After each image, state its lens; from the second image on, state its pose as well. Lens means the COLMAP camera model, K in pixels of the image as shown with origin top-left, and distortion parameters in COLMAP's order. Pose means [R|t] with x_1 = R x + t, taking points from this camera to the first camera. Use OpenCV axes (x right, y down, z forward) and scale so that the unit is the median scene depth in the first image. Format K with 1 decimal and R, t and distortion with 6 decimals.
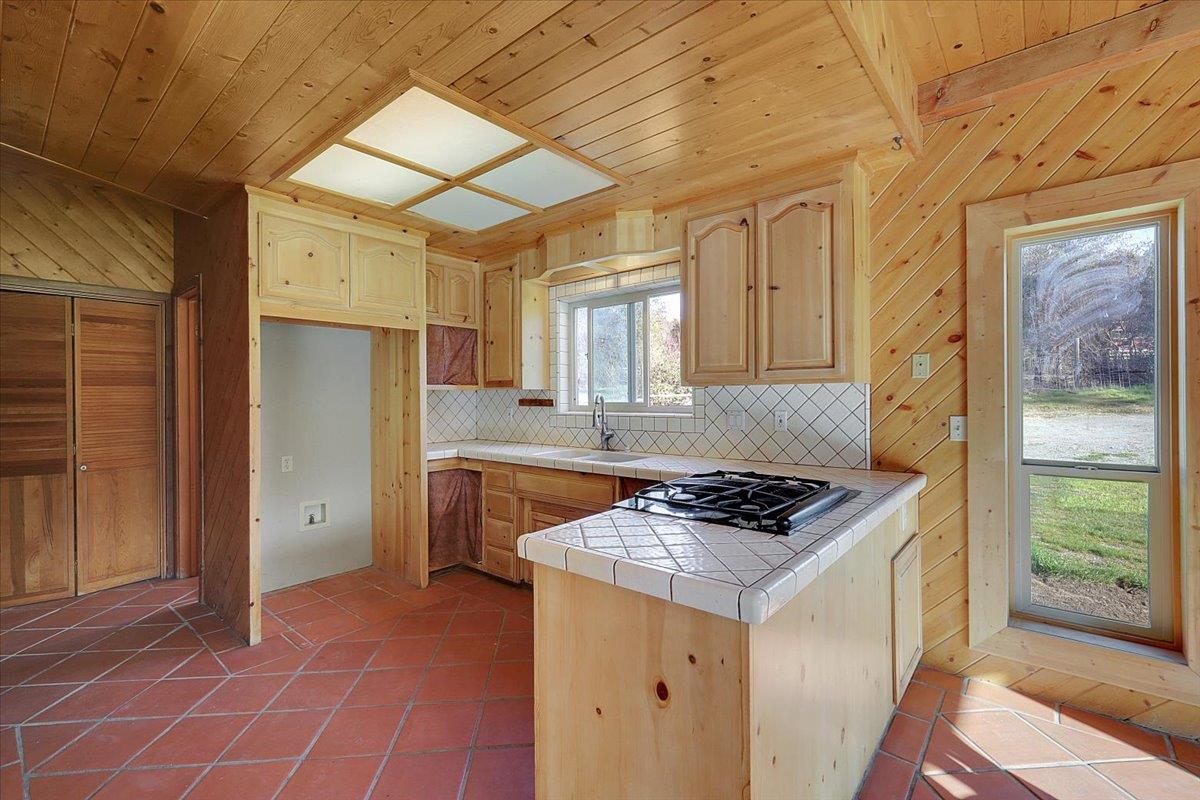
lens RADIAL K [[519.3, 0, 601.2], [0, 519.3, 395.3], [0, 0, 1]] dist [0.003204, -0.000257]
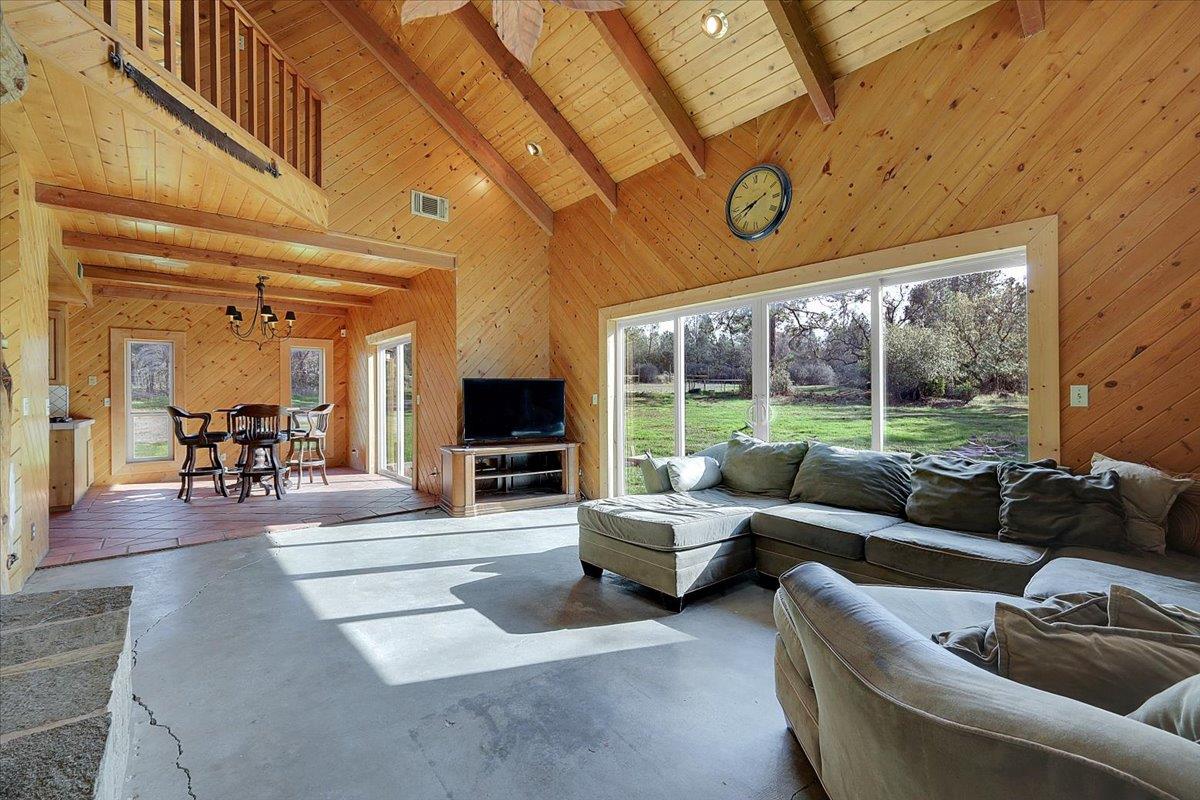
lens RADIAL K [[519.3, 0, 601.2], [0, 519.3, 395.3], [0, 0, 1]] dist [0.003204, -0.000257]
pose [[0.158242, 0.010348, 0.987346, -1.755257], [0.007194, 0.999906, -0.011633, 0.077104], [-0.987374, 0.008944, 0.158152, -2.193940]]
